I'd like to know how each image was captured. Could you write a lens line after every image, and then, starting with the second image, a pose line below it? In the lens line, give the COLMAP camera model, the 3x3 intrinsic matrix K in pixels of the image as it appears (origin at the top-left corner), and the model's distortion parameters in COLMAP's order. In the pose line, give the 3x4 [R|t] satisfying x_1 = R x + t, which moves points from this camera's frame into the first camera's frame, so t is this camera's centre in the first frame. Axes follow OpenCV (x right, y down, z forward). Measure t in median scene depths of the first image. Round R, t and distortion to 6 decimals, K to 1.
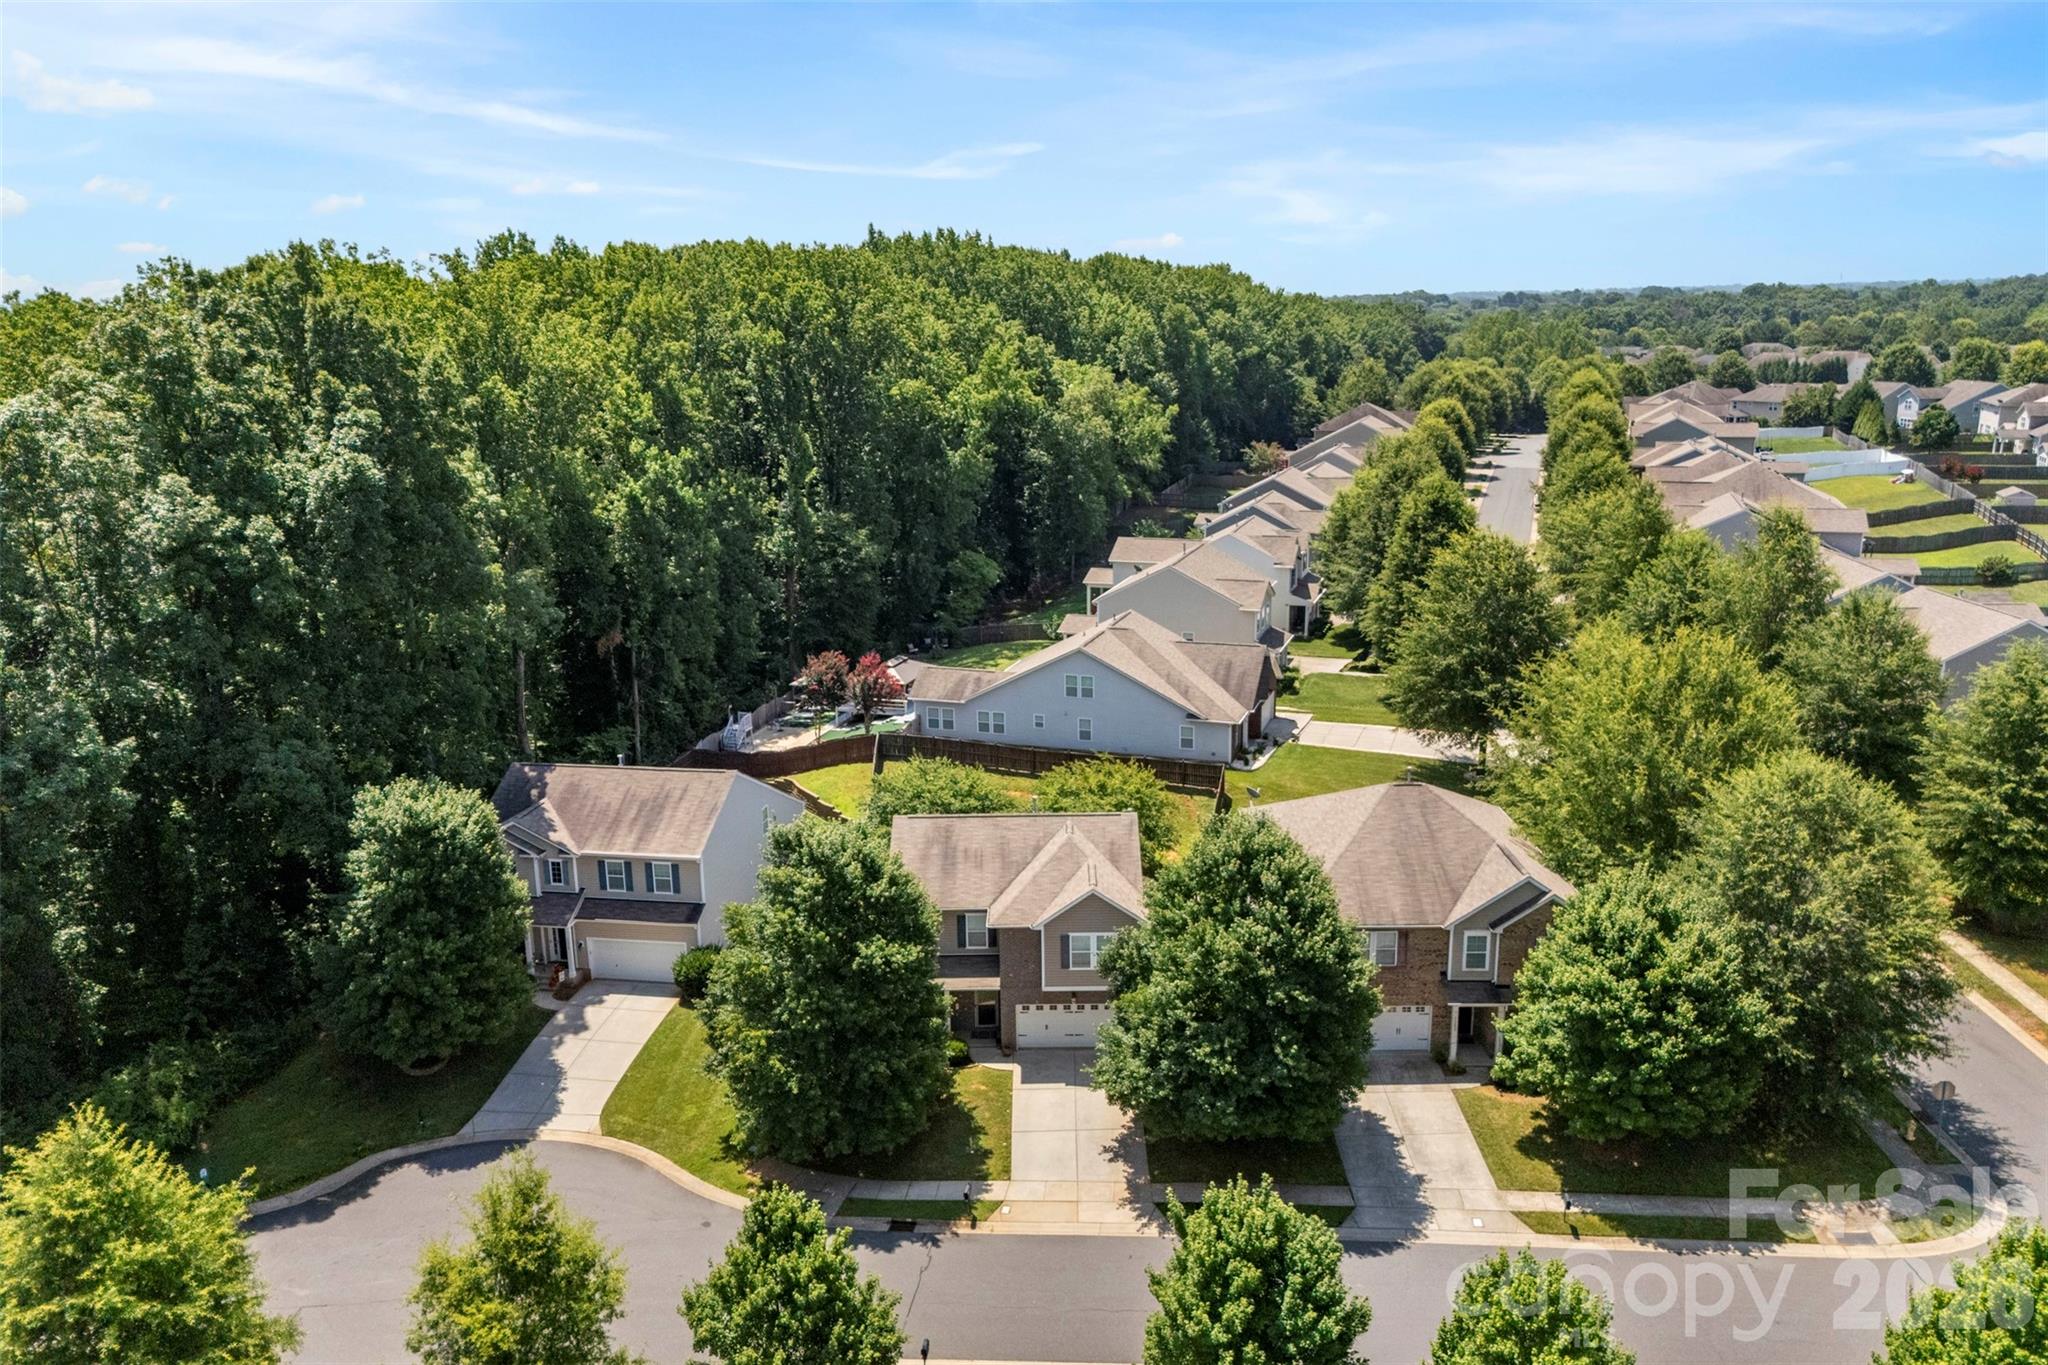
lens RADIAL K [[1498.3, 0, 1027.3], [0, 1498.3, 688.6], [0, 0, 1]] dist [0.099599, -0.129909]
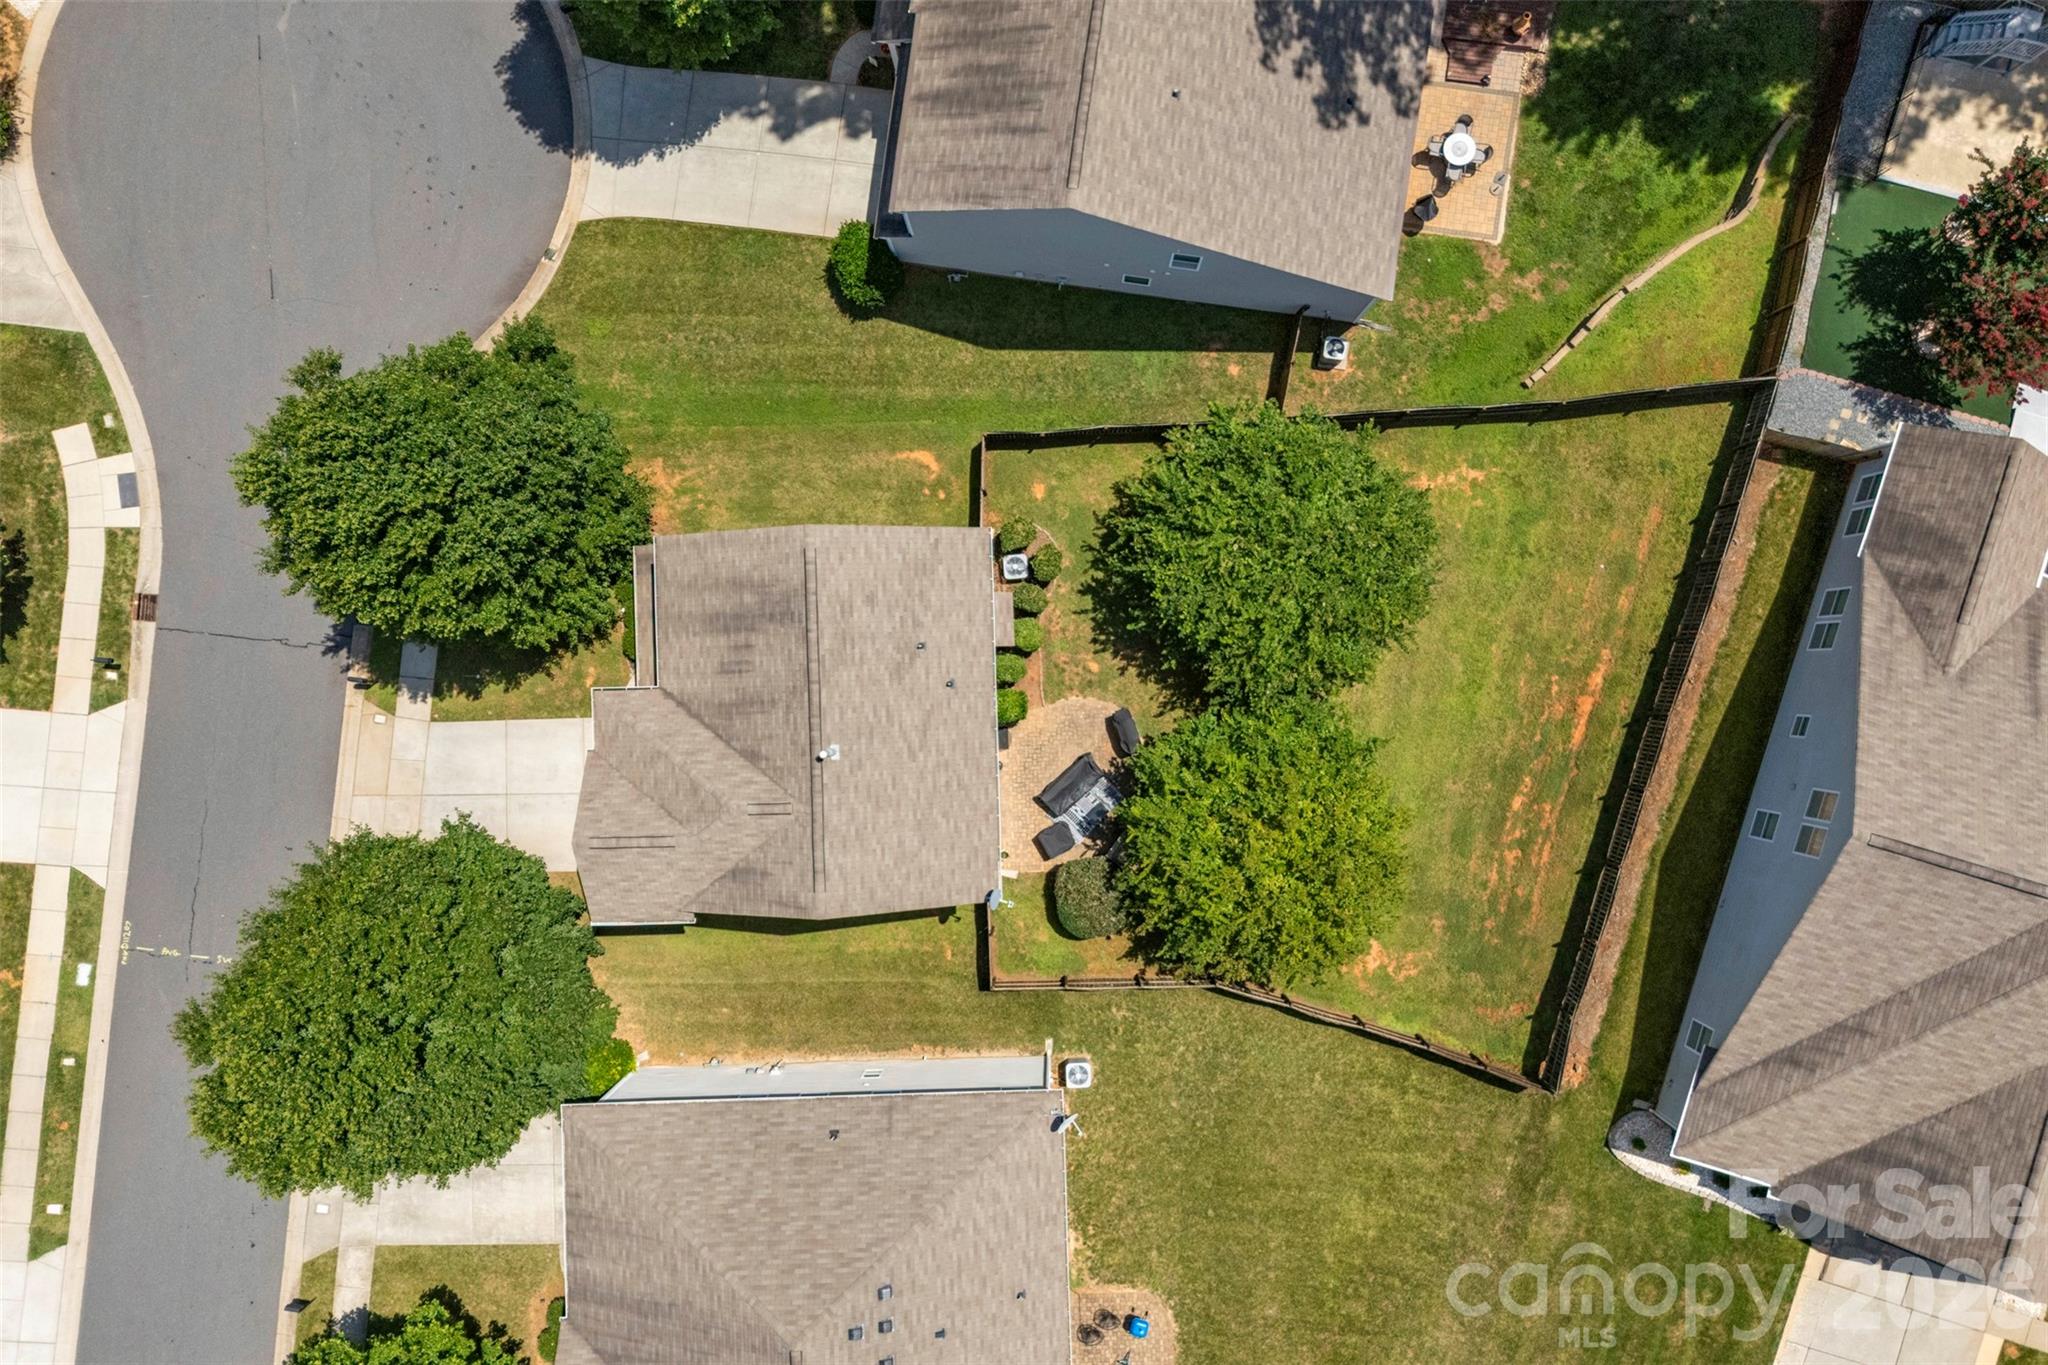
lens RADIAL K [[1498.3, 0, 1027.3], [0, 1498.3, 688.6], [0, 0, 1]] dist [0.099599, -0.129909]
pose [[0.033626, 0.999420, 0.005450, -0.020534], [-0.217069, 0.001980, 0.976154, -0.548173], [0.975577, -0.034007, 0.217009, 0.974009]]
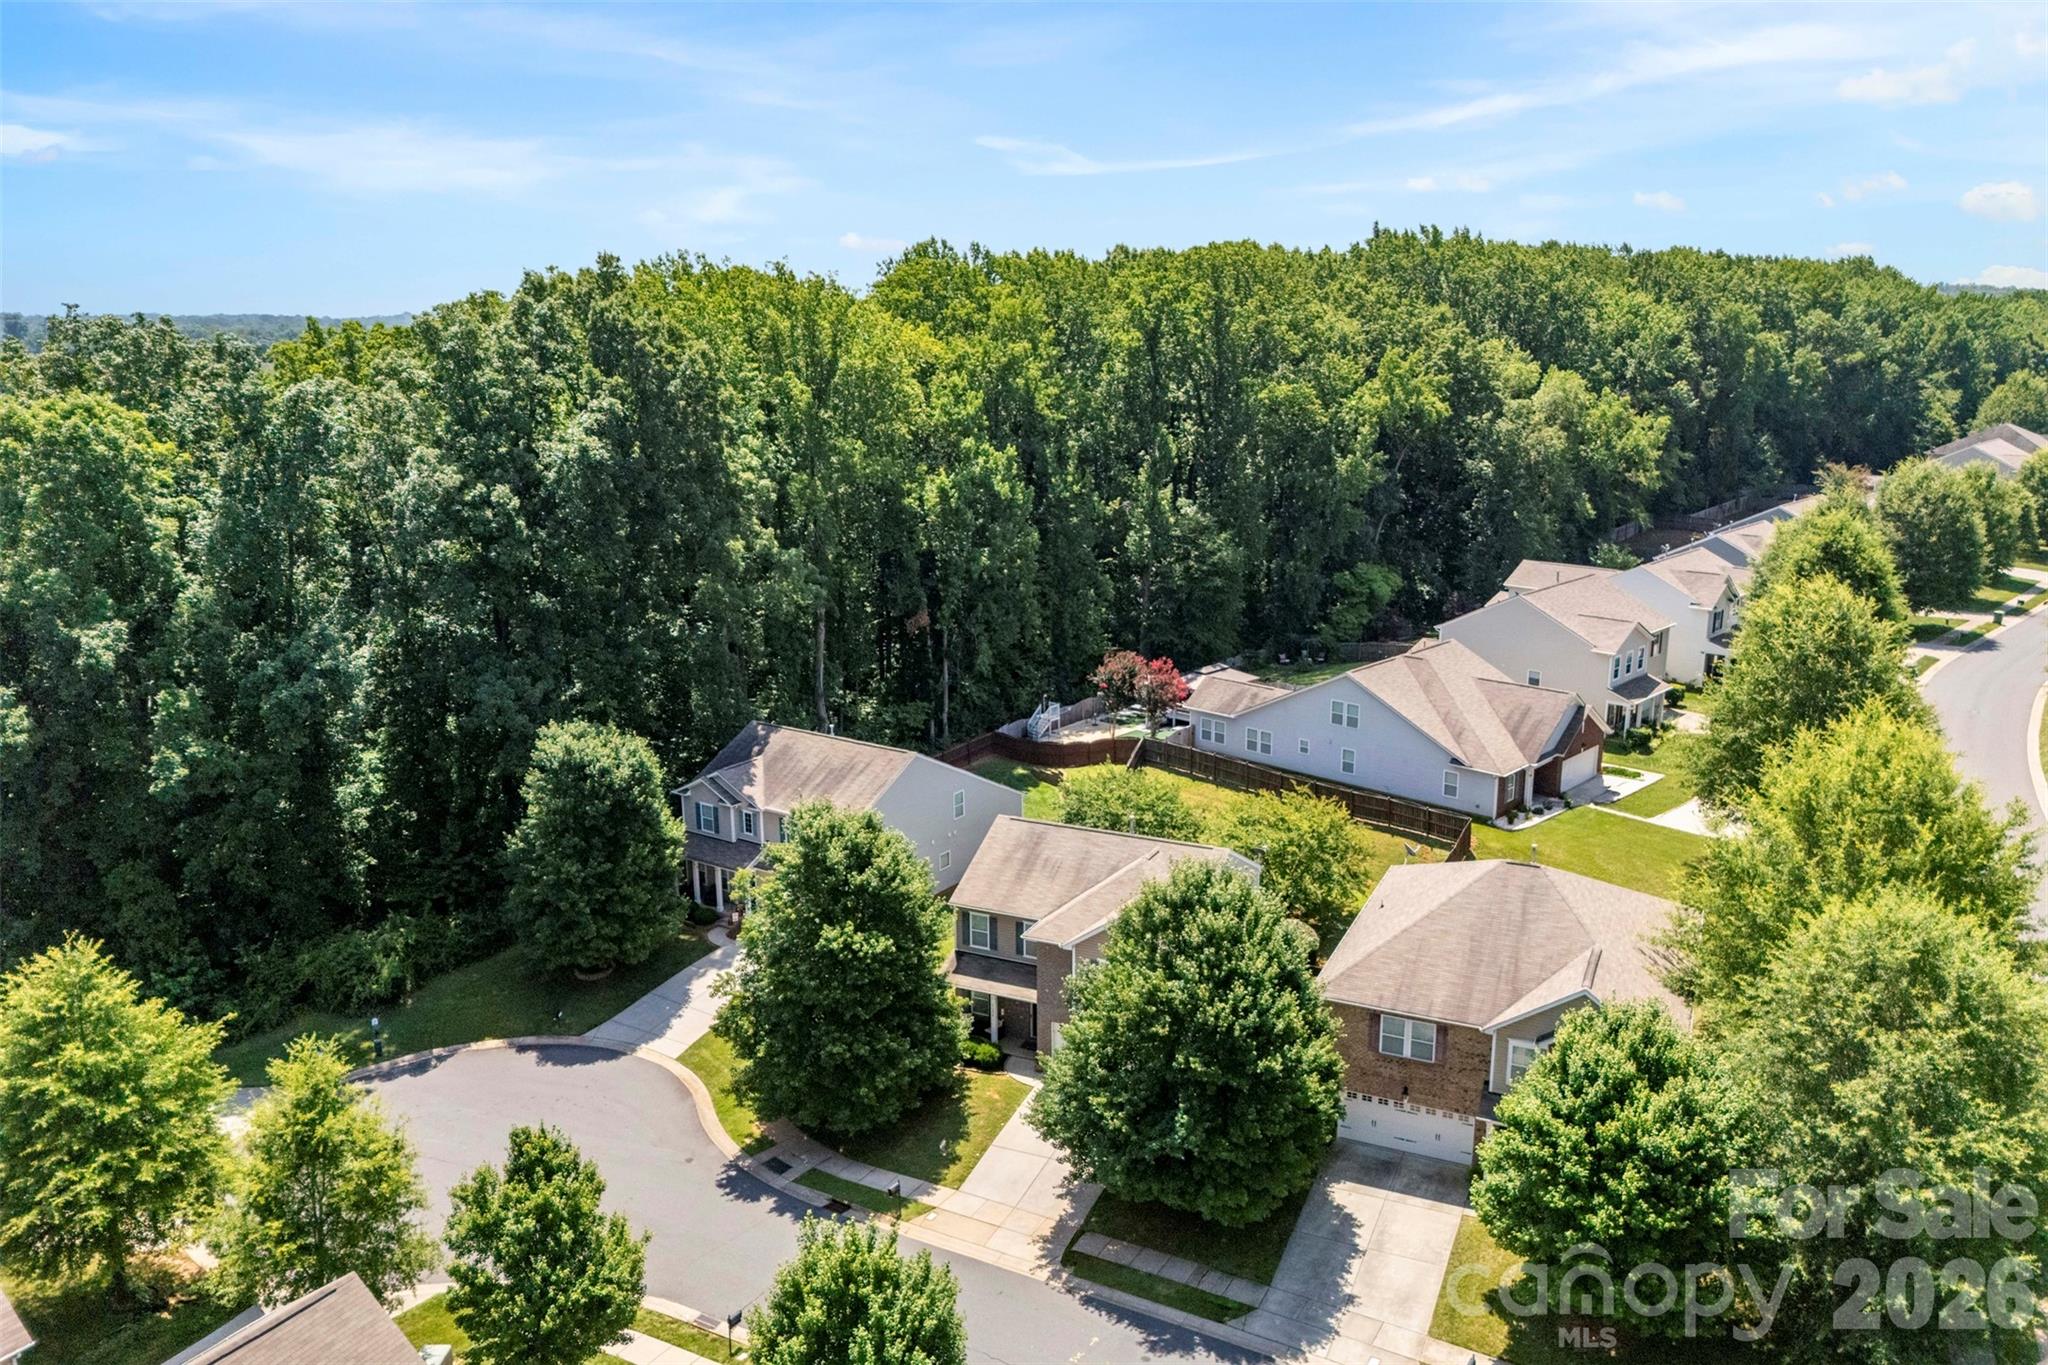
lens RADIAL K [[1498.3, 0, 1027.3], [0, 1498.3, 688.6], [0, 0, 1]] dist [0.099599, -0.129909]
pose [[0.908395, 0.109263, -0.403585, 0.334375], [-0.108879, 0.993766, 0.023975, -0.026640], [0.403689, 0.022163, 0.914628, 0.085205]]
